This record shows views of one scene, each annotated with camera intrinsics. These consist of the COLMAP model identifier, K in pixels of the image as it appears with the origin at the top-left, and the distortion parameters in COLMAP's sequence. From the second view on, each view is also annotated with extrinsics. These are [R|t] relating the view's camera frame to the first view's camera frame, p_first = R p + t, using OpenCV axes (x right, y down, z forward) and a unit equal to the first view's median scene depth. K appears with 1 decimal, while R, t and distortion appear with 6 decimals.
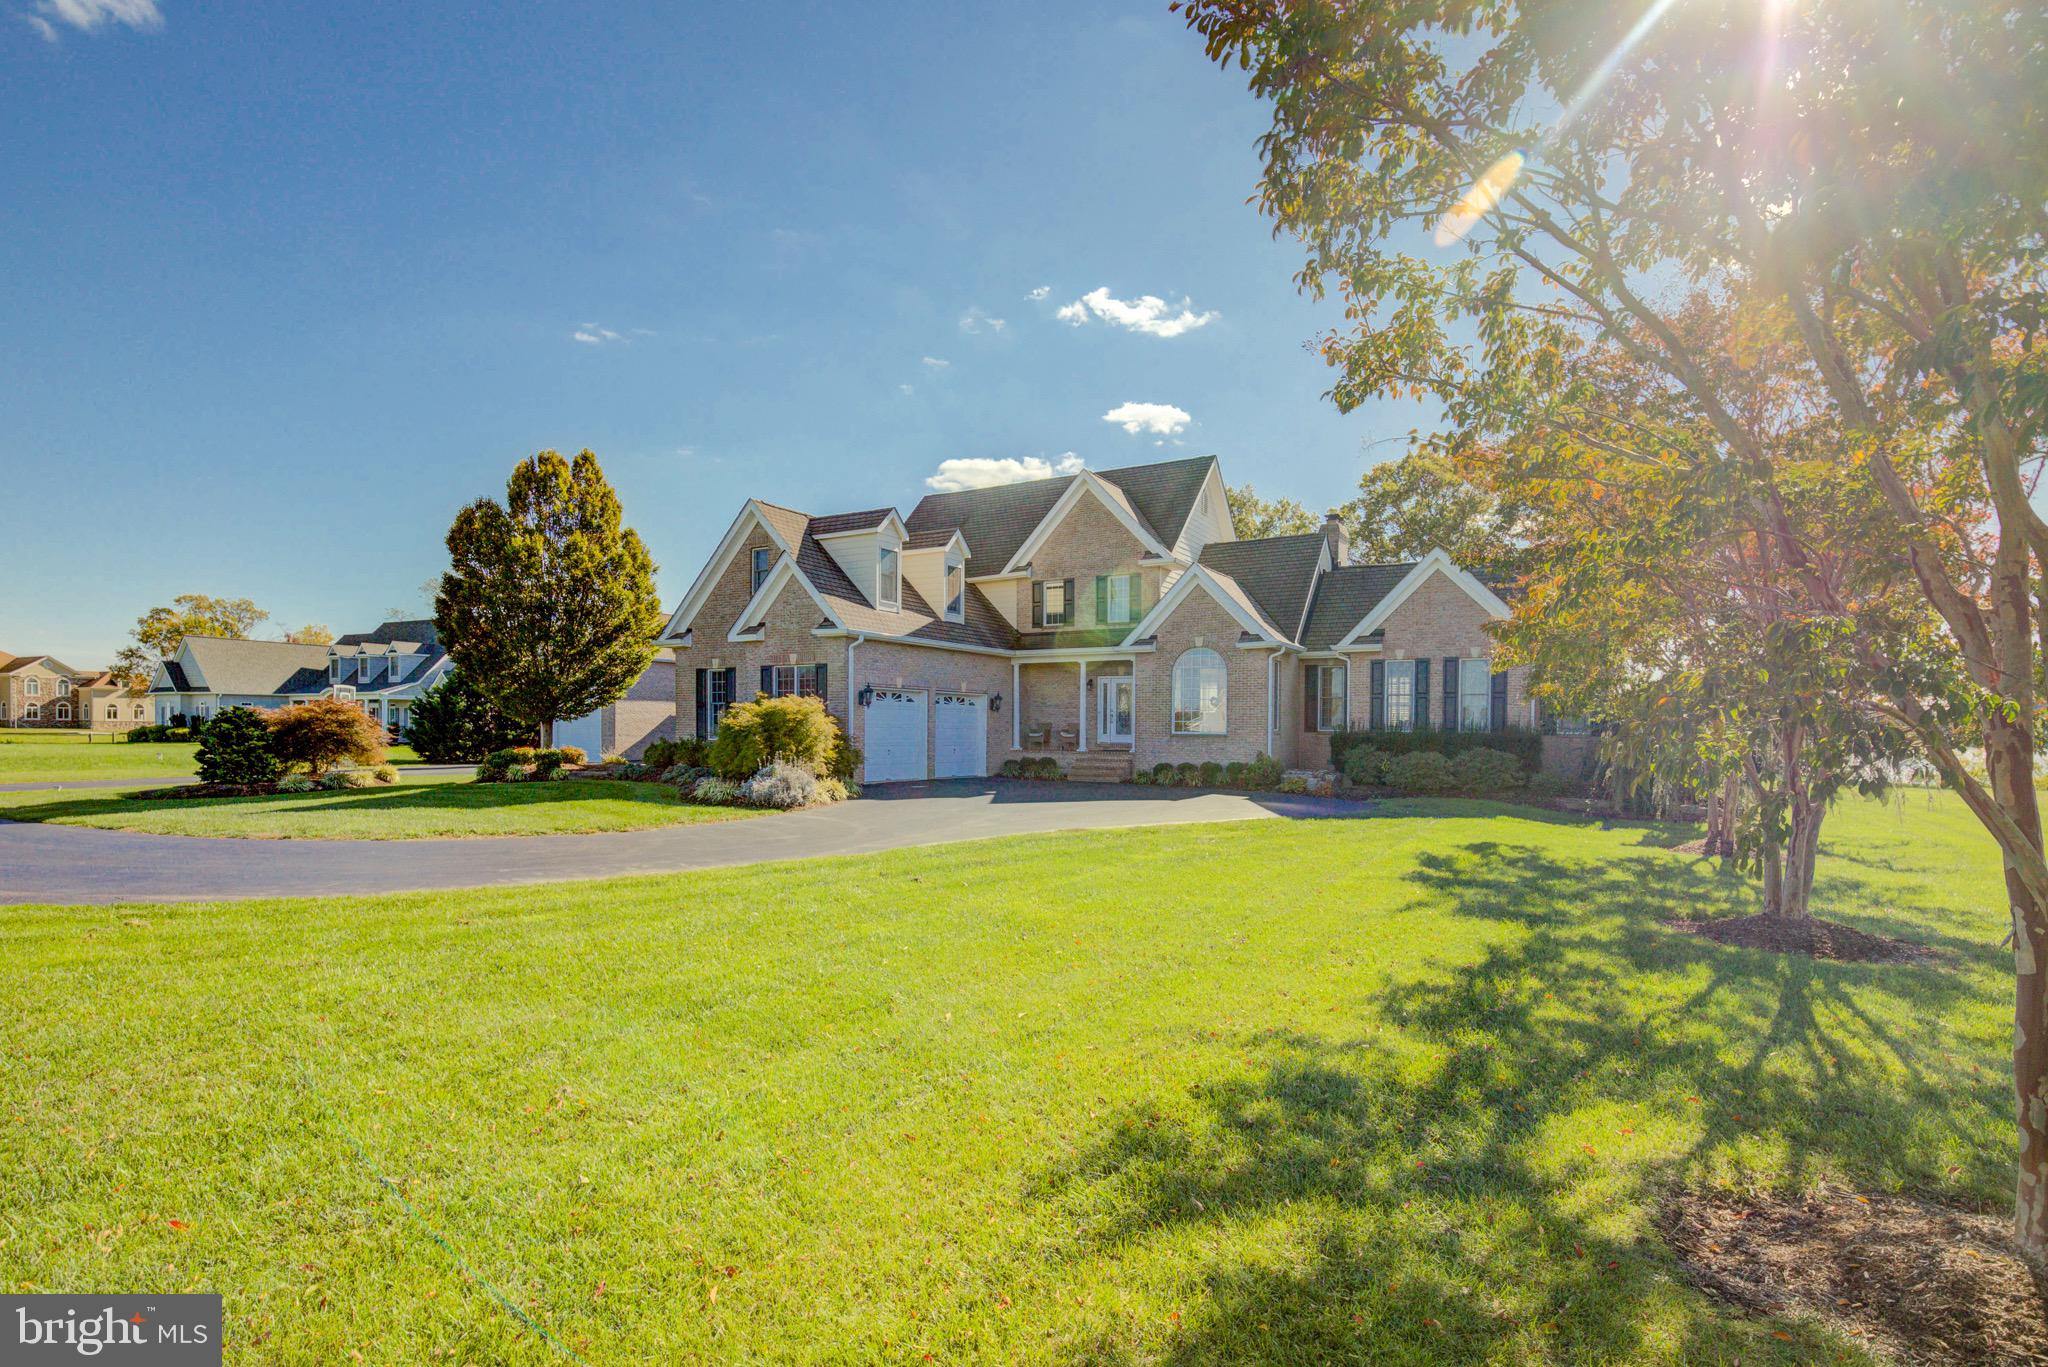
lens RADIAL K [[913.9, 0, 1046.5], [0, 913.9, 730.8], [0, 0, 1]] dist [0.000369, 0.000043]
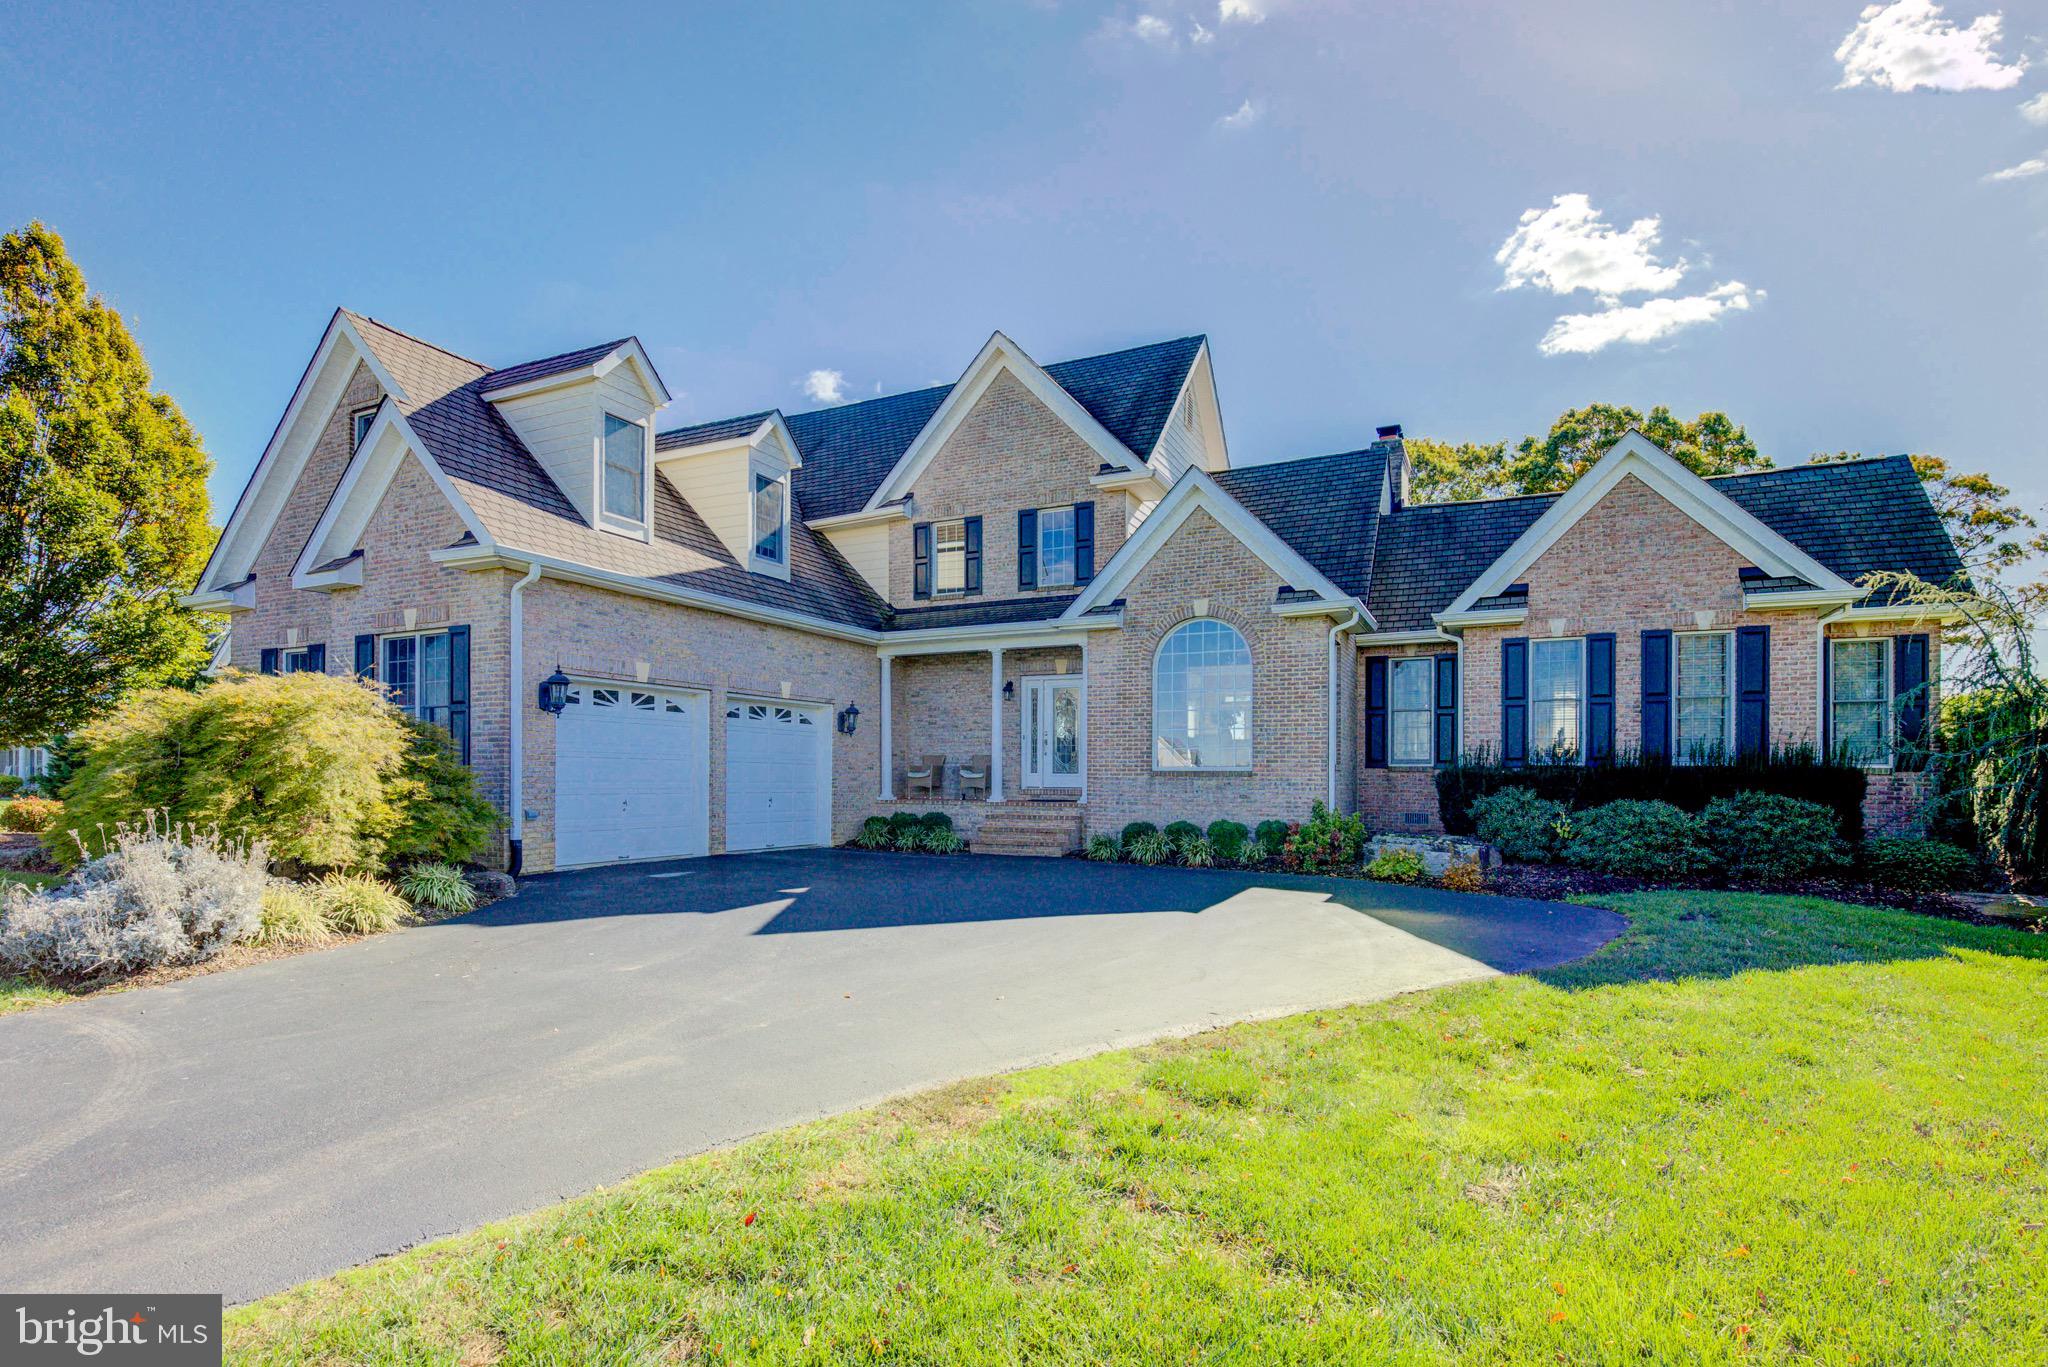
lens RADIAL K [[962.8, 0, 1023.5], [0, 962.8, 776.2], [0, 0, 1]] dist [-0.001427, -0.000554]
pose [[0.997947, -0.003367, 0.063964, 0.018125], [0.003543, 0.999990, -0.002633, 0.008041], [-0.063954, 0.002854, 0.997949, 0.402264]]
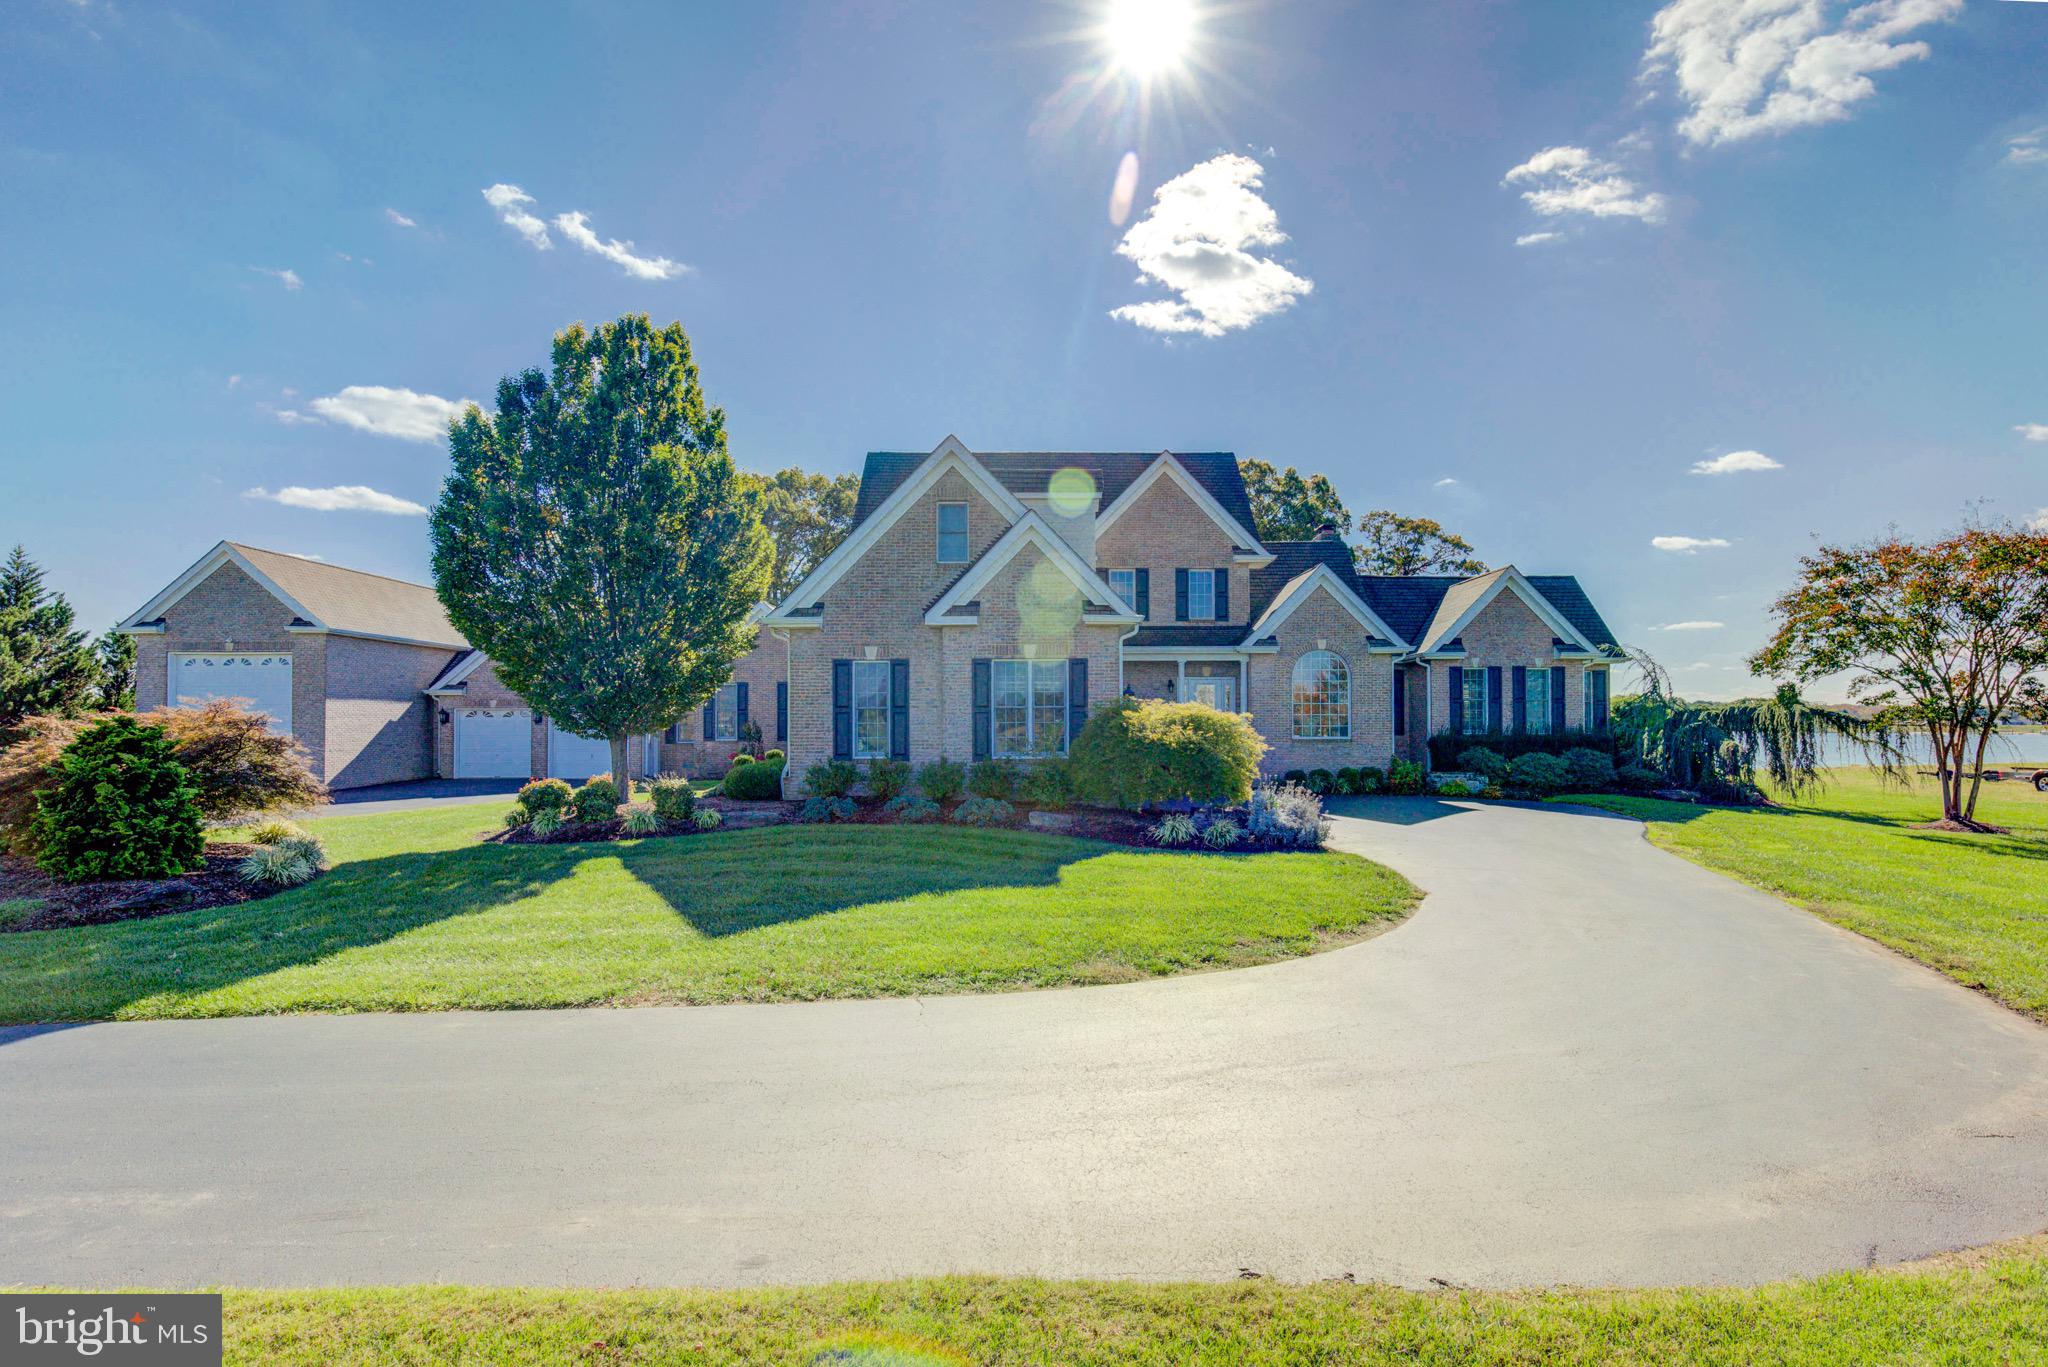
lens RADIAL K [[972.6, 0, 1019.6], [0, 972.6, 714.6], [0, 0, 1]] dist [-0.000397, 0.000107]
pose [[0.865843, -0.003607, 0.500303, -0.611573], [0.010277, 0.999891, -0.010577, -0.014701], [-0.500210, 0.014300, 0.865786, 0.261112]]
